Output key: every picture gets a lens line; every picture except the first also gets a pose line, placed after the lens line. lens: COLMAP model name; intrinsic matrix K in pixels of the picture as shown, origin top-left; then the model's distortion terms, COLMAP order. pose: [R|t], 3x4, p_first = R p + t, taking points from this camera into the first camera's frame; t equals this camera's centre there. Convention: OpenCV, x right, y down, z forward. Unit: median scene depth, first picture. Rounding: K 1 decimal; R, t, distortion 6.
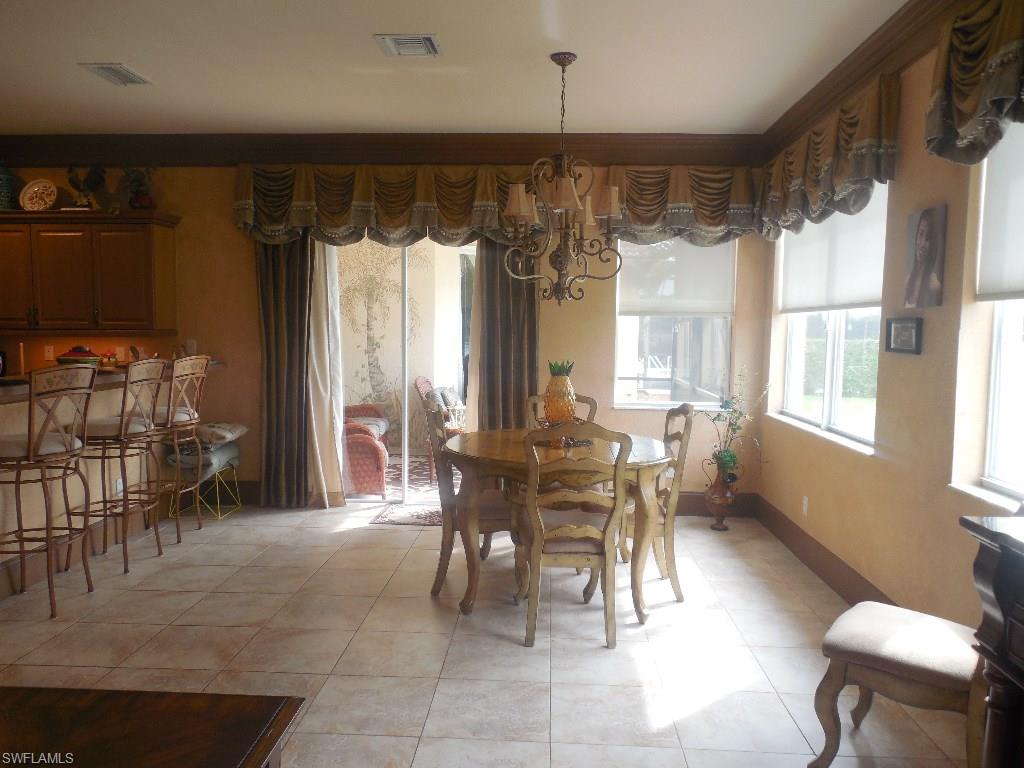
lens RADIAL K [[764.3, 0, 516.5], [0, 764.3, 388.0], [0, 0, 1]] dist [0.000727, -0.005229]
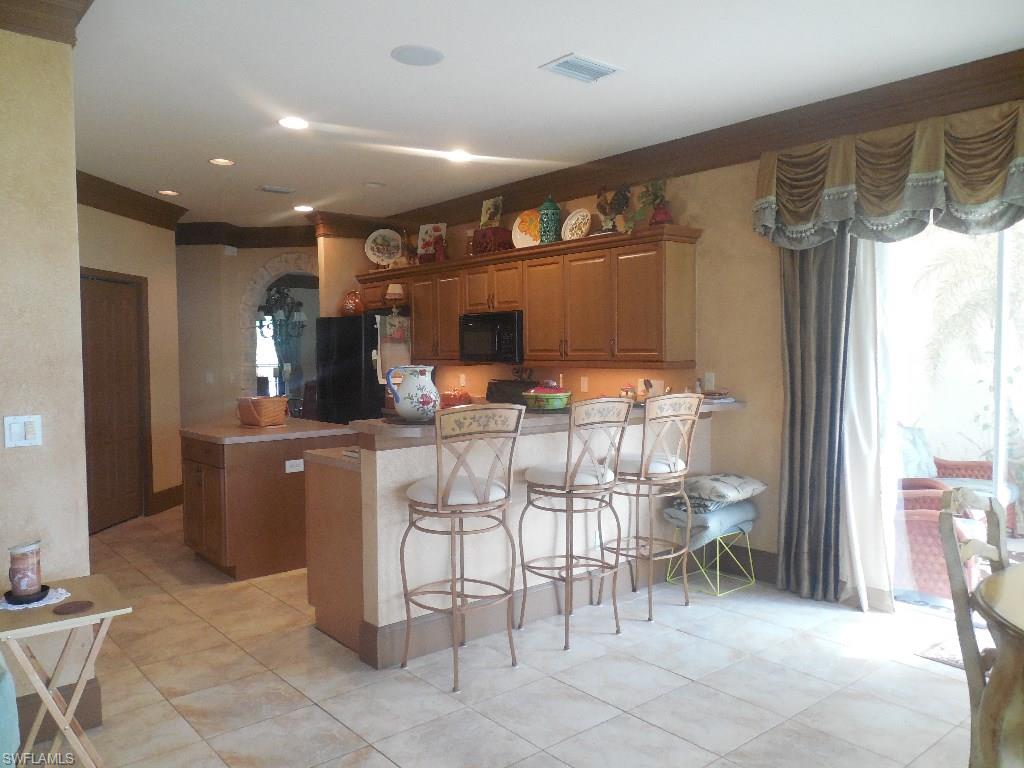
lens RADIAL K [[764.3, 0, 503.3], [0, 764.3, 381.1], [0, 0, 1]] dist [0.000727, -0.005229]
pose [[0.678767, 0.022486, -0.734010, 0.044682], [-0.053050, 0.998421, -0.018471, -0.027406], [0.732435, 0.051476, 0.678888, 0.274132]]
